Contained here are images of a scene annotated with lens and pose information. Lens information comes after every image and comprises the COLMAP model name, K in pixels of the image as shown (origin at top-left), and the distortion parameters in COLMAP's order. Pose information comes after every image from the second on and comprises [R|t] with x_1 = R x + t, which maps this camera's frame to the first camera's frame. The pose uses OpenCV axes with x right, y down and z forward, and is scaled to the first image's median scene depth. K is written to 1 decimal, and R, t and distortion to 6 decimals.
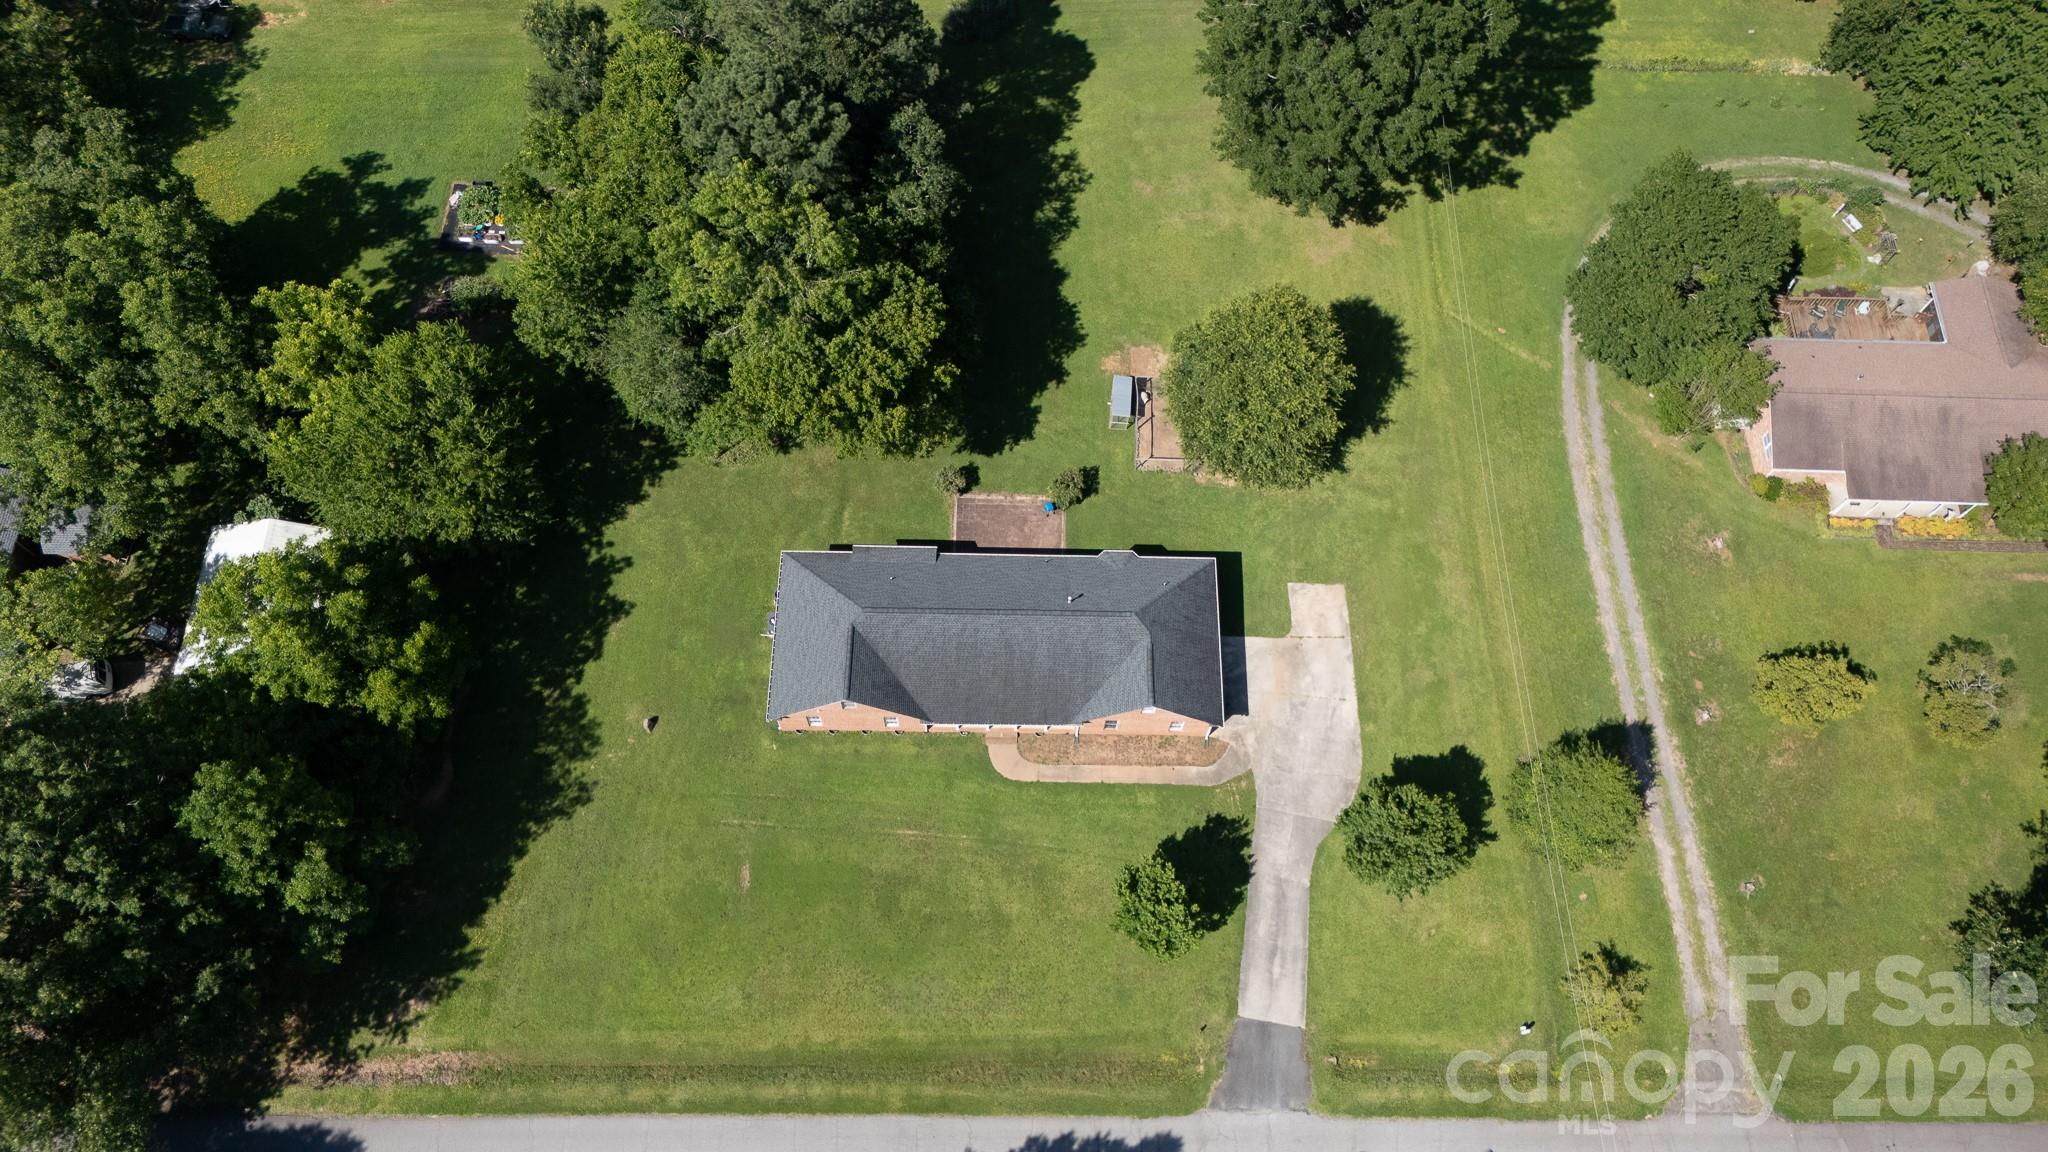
lens RADIAL K [[1489.5, 0, 1019.7], [0, 1489.5, 570.0], [0, 0, 1]] dist [0.041311, -0.016093]
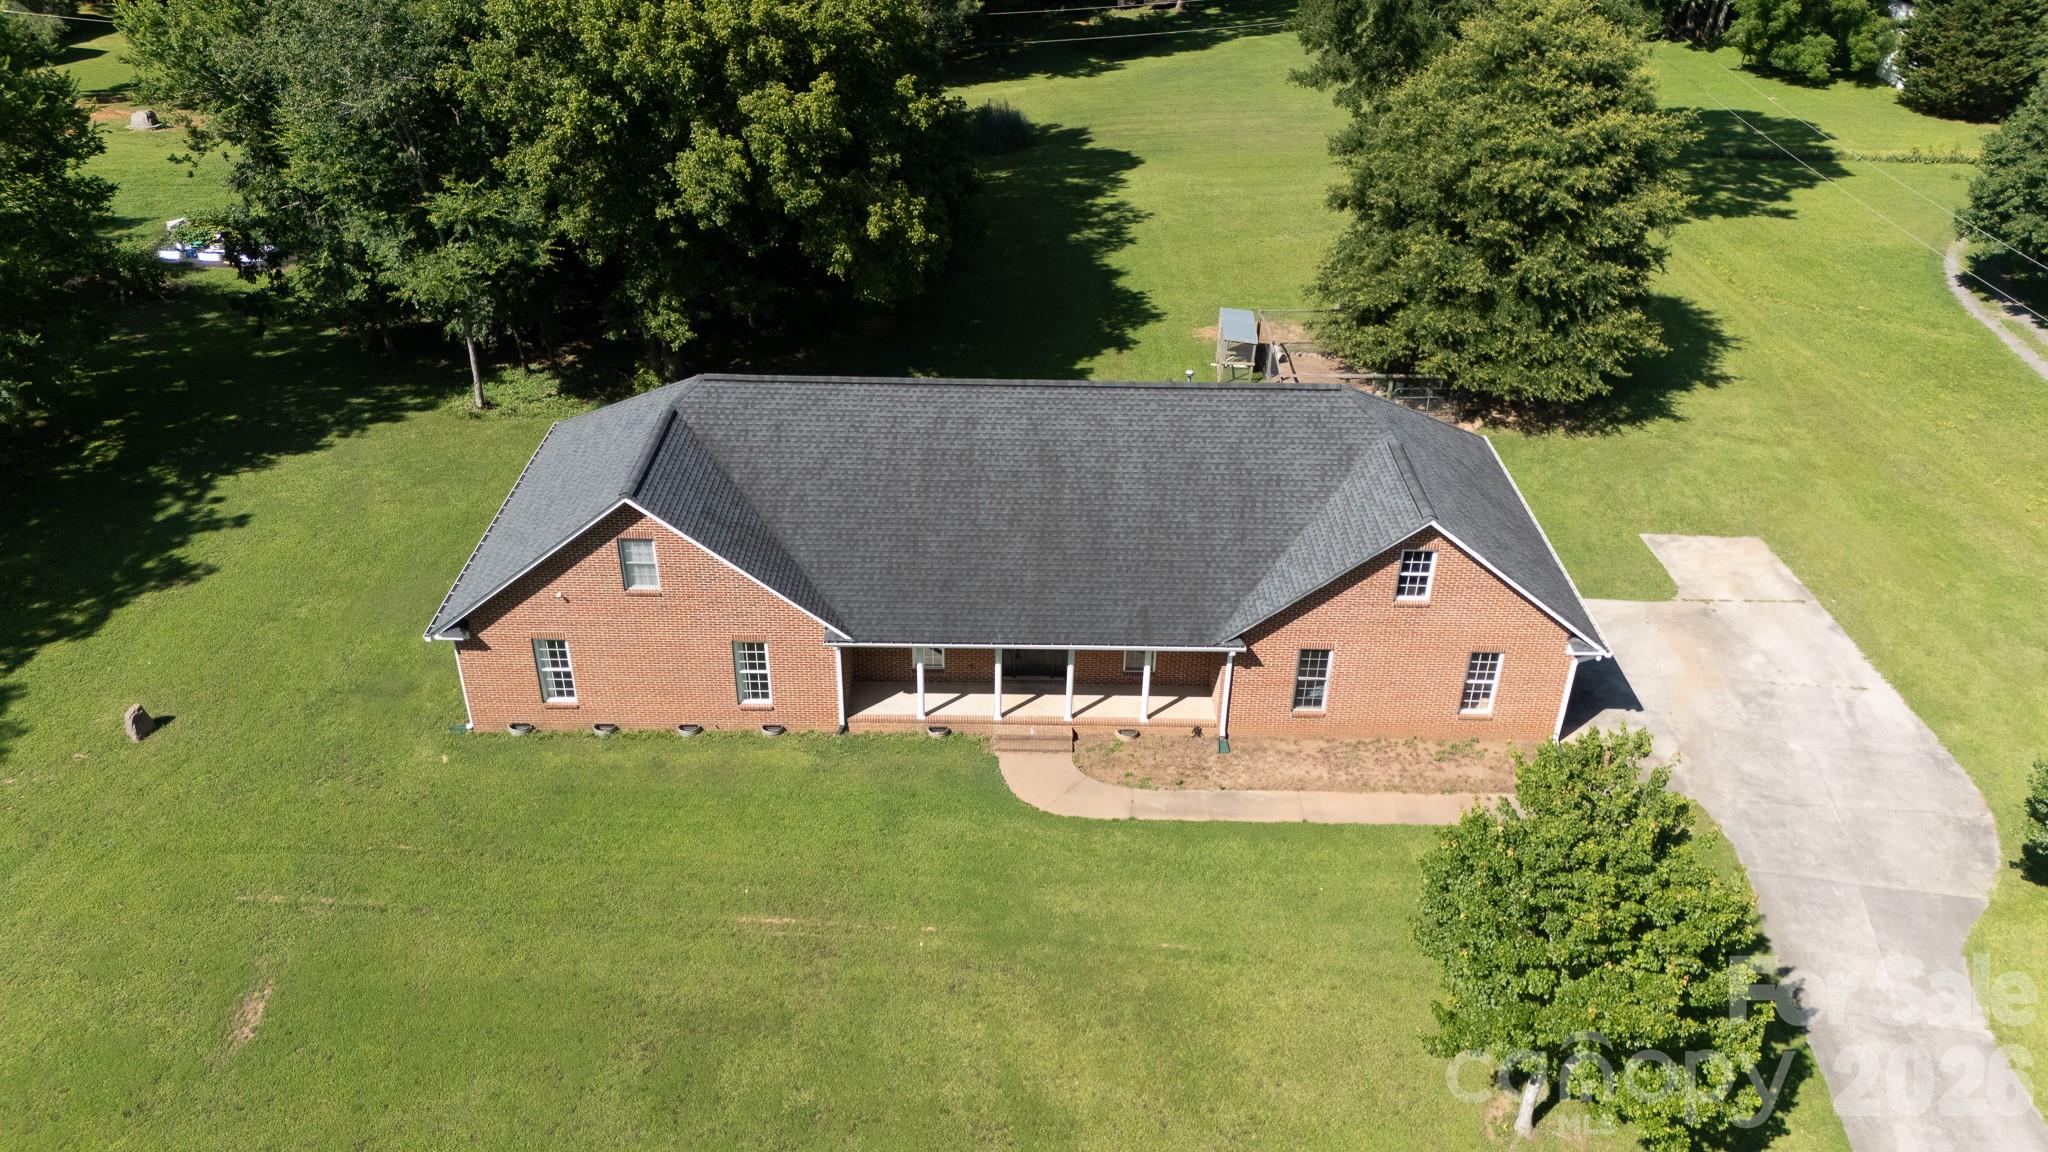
lens RADIAL K [[1489.5, 0, 1022.1], [0, 1489.5, 575.9], [0, 0, 1]] dist [0.041311, -0.016093]
pose [[0.999962, -0.008299, 0.002558, -0.015591], [0.008339, 0.835382, -0.549606, 0.291803], [0.002425, 0.549607, 0.835420, 0.645493]]
